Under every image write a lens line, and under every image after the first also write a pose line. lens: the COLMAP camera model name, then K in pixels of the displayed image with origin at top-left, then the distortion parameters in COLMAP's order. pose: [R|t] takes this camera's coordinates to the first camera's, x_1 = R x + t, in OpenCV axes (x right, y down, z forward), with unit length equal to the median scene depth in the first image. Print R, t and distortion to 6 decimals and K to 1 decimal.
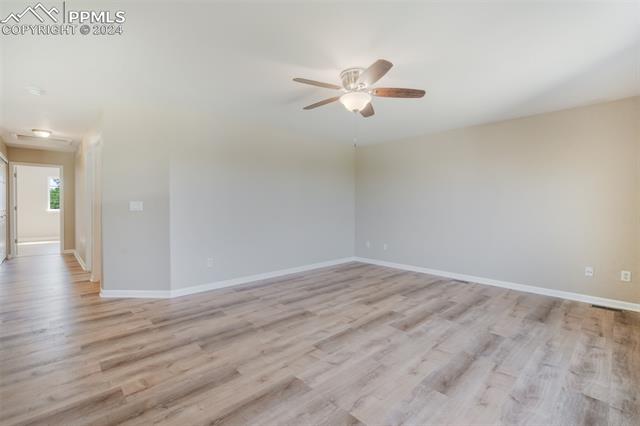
lens RADIAL K [[289.5, 0, 316.9], [0, 289.5, 209.6], [0, 0, 1]] dist [0.002379, 0.000078]
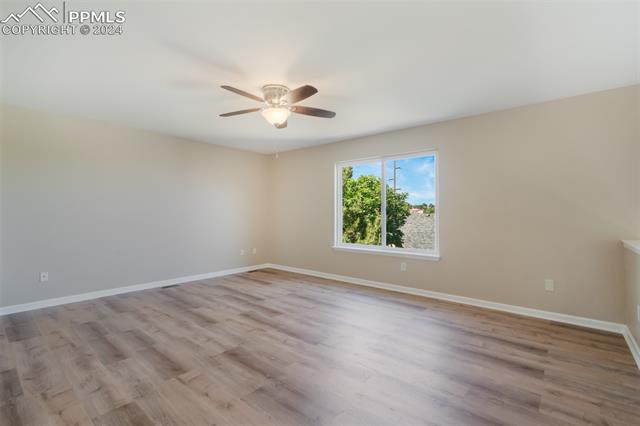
lens RADIAL K [[289.5, 0, 319.7], [0, 289.5, 212.8], [0, 0, 1]] dist [0.002379, 0.000078]
pose [[-0.102650, -0.006535, 0.994696, -0.915142], [0.008591, 0.999935, 0.007456, -0.024435], [-0.994680, 0.009310, -0.102587, 0.921570]]
